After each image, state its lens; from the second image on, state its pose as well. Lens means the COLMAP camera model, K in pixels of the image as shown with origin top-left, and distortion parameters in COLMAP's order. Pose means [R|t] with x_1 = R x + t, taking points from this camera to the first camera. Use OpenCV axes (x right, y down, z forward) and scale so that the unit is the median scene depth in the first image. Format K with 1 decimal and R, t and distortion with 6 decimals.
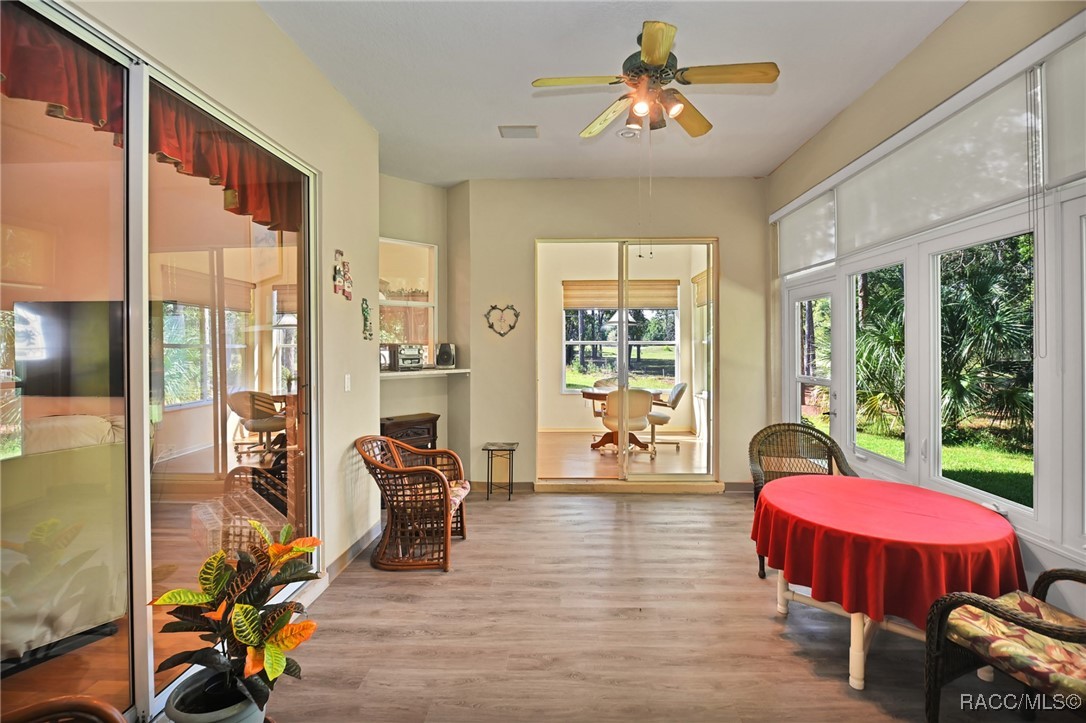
lens RADIAL K [[482.8, 0, 543.1], [0, 482.8, 347.4], [0, 0, 1]] dist [-0.010037, -0.002720]
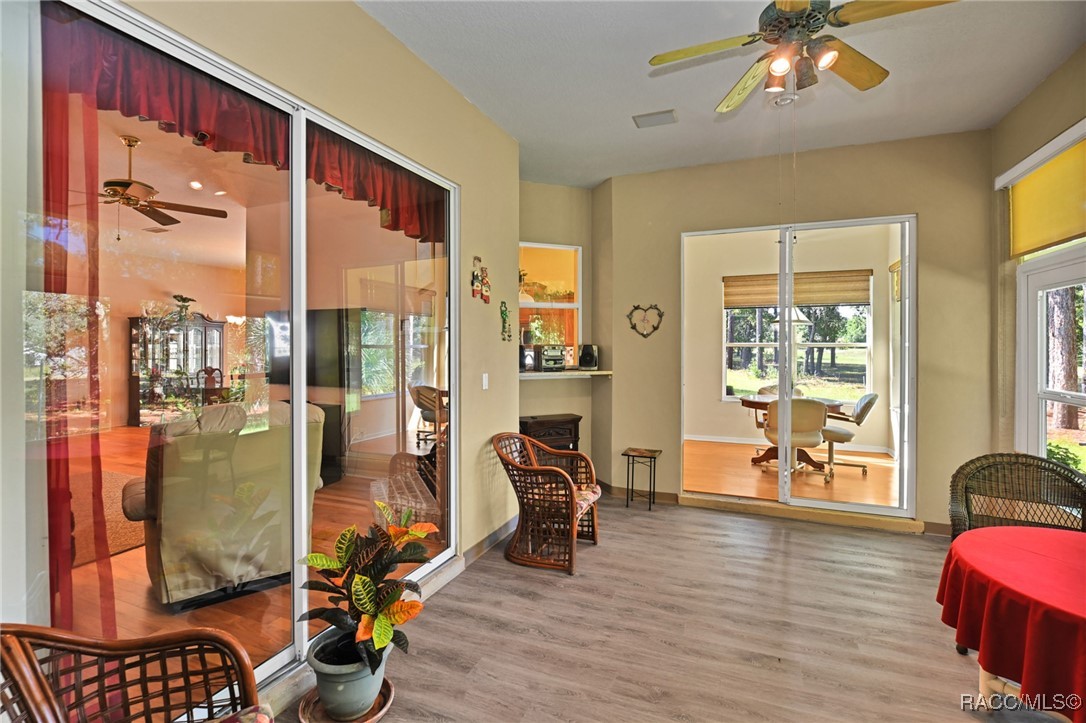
lens RADIAL K [[482.8, 0, 539.7], [0, 482.8, 349.9], [0, 0, 1]] dist [-0.010037, -0.002720]
pose [[0.933873, 0.007798, -0.357520, 0.079657], [-0.007148, 0.999970, 0.003138, -0.000128], [0.357533, -0.000375, 0.933900, 0.046280]]
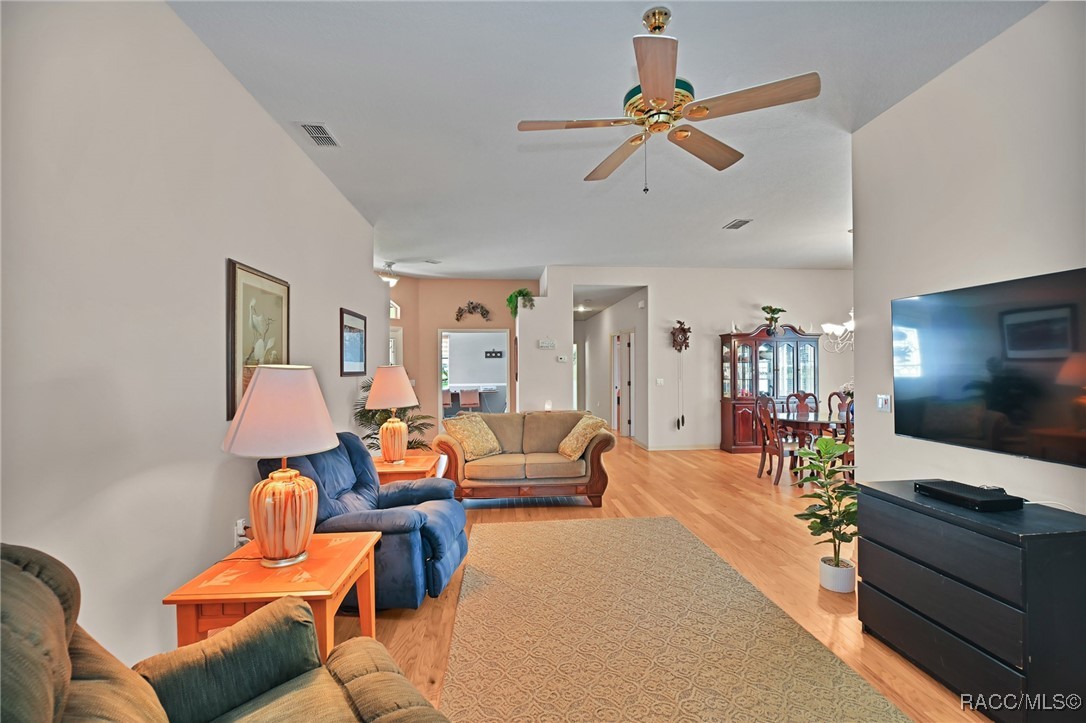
lens RADIAL K [[482.8, 0, 539.3], [0, 482.8, 358.3], [0, 0, 1]] dist [-0.010037, -0.002720]
pose [[0.097490, -0.012715, -0.995155, -0.588565], [0.002206, 0.999919, -0.012559, -0.003960], [0.995234, -0.000971, 0.097510, 0.523872]]
